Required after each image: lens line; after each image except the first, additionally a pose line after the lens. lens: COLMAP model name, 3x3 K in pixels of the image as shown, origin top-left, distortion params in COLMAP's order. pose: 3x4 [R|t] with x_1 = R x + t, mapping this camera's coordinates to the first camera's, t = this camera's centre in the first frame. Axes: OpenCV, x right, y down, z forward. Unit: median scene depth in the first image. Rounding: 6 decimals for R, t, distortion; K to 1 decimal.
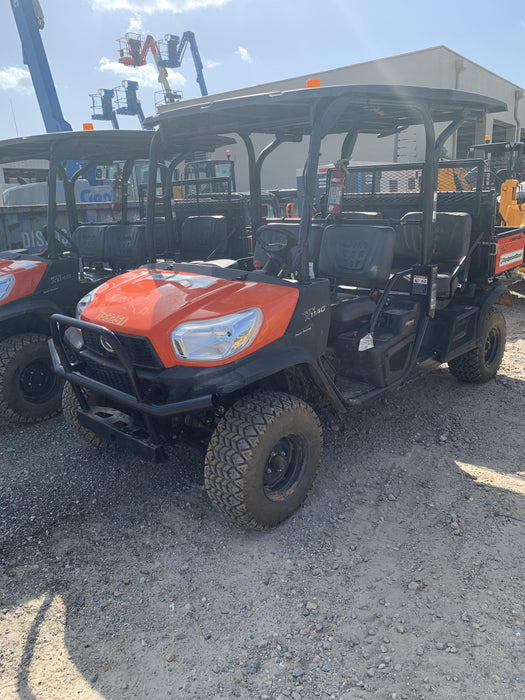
lens RADIAL K [[534.5, 0, 275.8], [0, 534.5, 343.6], [0, 0, 1]] dist [0.028942, -0.036159]
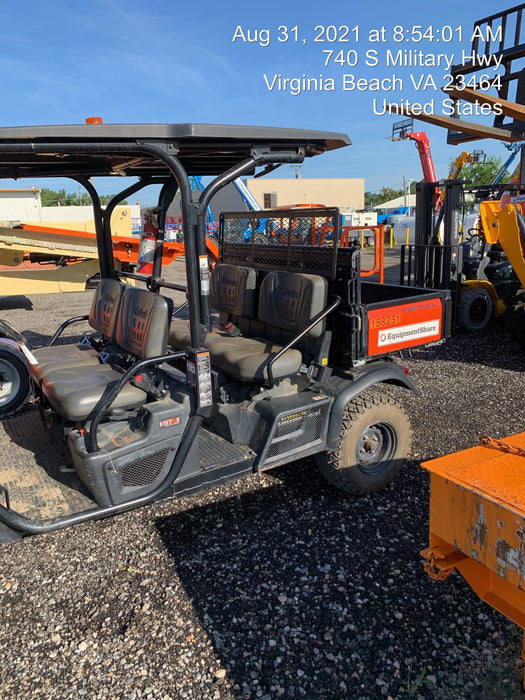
lens RADIAL K [[534.5, 0, 257.6], [0, 534.5, 348.3], [0, 0, 1]] dist [0.028942, -0.036159]
pose [[0.958849, 0.066738, -0.275963, 0.589538], [-0.075625, 0.996901, -0.021675, -0.141146], [0.273661, 0.041653, 0.960924, 0.298565]]
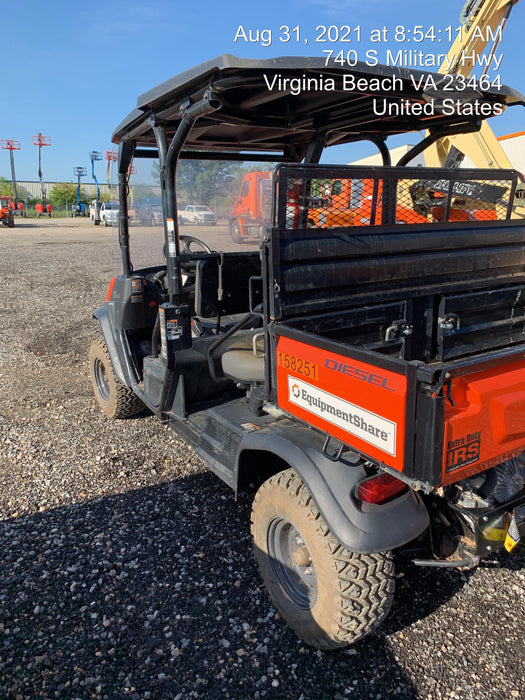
lens RADIAL K [[534.5, 0, 257.7], [0, 534.5, 350.4], [0, 0, 1]] dist [0.028942, -0.036159]
pose [[-0.288670, 0.286100, -0.913683, 1.044157], [-0.246260, 0.900015, 0.359623, -0.424963], [0.925217, 0.328816, -0.189352, 1.334001]]
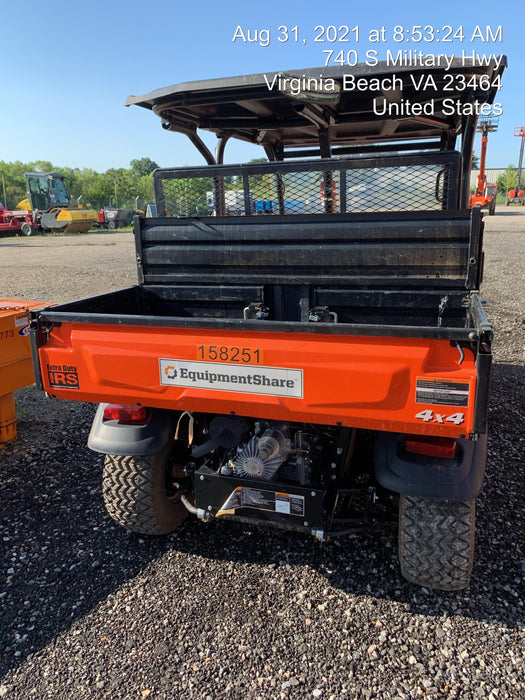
lens RADIAL K [[534.5, 0, 262.5], [0, 534.5, 350.9], [0, 0, 1]] dist [0.028942, -0.036159]
pose [[-0.908951, 0.164718, -0.382984, 0.654386], [-0.061417, 0.855711, 0.513796, -0.586076], [0.412355, 0.490537, -0.767683, 1.966846]]
